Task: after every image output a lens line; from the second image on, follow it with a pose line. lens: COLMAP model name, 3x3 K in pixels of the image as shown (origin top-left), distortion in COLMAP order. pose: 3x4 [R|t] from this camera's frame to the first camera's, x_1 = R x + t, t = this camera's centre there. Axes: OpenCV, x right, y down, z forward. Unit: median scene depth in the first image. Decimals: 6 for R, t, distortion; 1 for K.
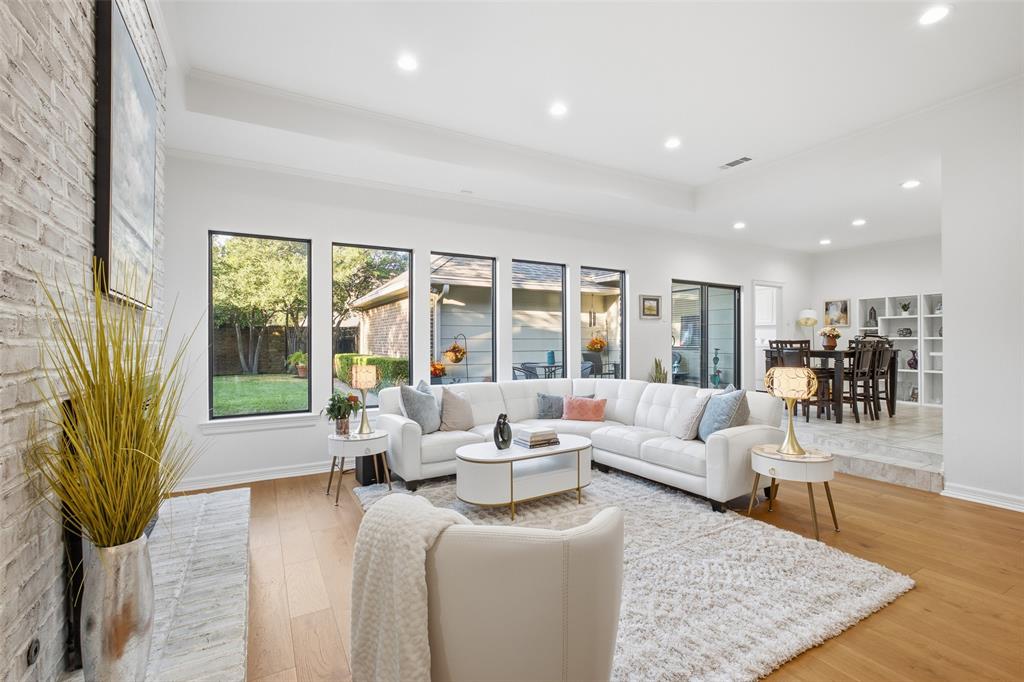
lens RADIAL K [[454.5, 0, 509.5], [0, 454.5, 339.2], [0, 0, 1]] dist [0.004728, -0.000682]
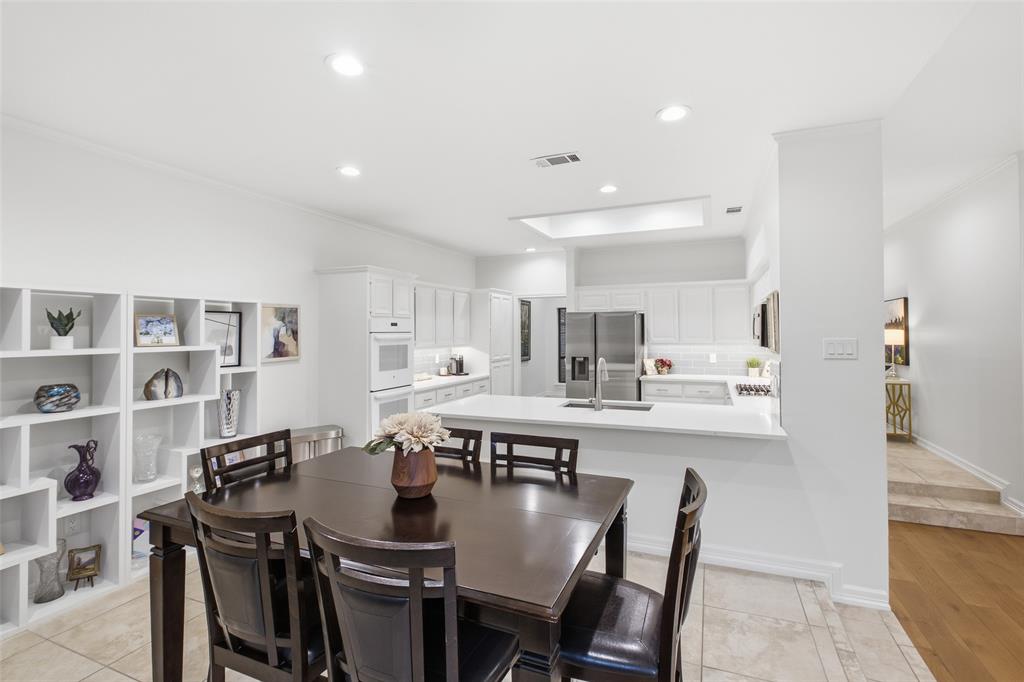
lens RADIAL K [[454.5, 0, 519.6], [0, 454.5, 330.8], [0, 0, 1]] dist [0.004728, -0.000682]
pose [[-0.625739, 0.007261, 0.779998, 0.391287], [0.004084, 0.999973, -0.006032, -0.060859], [-0.780021, -0.000589, -0.625752, 0.947312]]
